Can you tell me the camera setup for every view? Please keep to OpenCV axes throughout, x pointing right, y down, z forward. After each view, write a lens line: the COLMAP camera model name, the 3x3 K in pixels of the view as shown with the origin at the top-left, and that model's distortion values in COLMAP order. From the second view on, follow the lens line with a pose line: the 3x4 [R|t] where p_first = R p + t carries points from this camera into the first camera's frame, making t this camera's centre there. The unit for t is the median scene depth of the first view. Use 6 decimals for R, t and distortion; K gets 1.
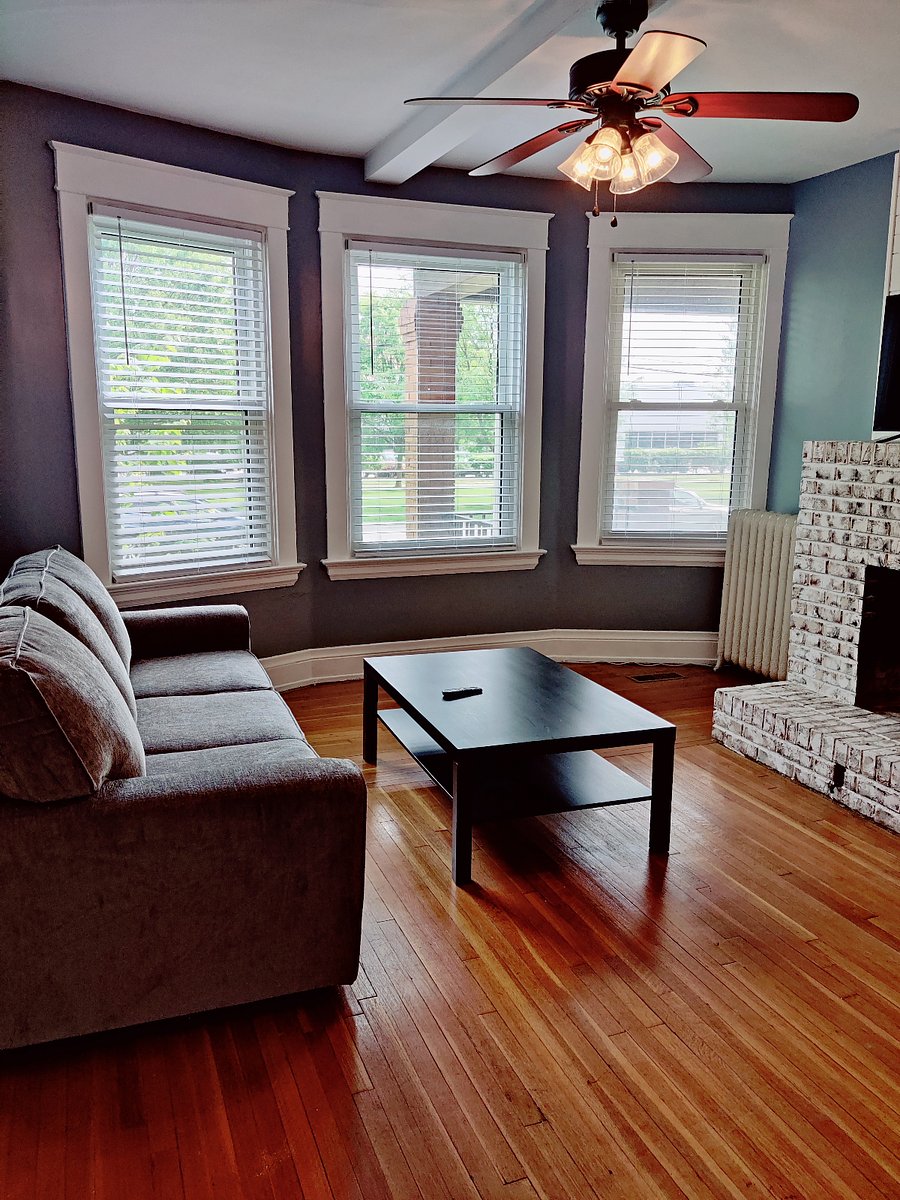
lens RADIAL K [[912.1, 0, 450.8], [0, 912.1, 592.0], [0, 0, 1]] dist [0.005133, -0.030573]
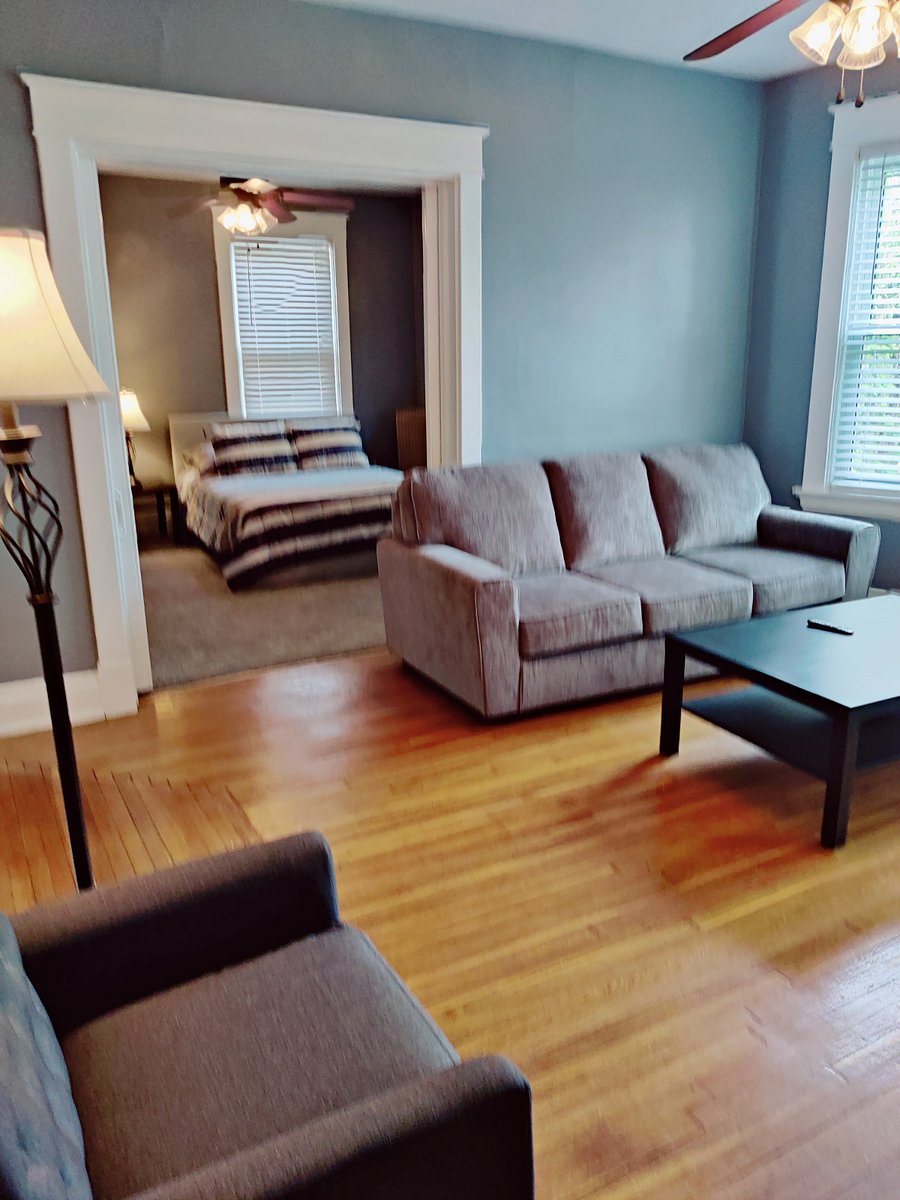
lens RADIAL K [[921.2, 0, 439.1], [0, 921.2, 599.4], [0, 0, 1]] dist [0.024112, -0.034604]
pose [[0.125098, 0.255099, -0.958788, 1.090909], [-0.175348, 0.956852, 0.231705, -0.092474], [0.976526, 0.139136, 0.164432, 0.519588]]
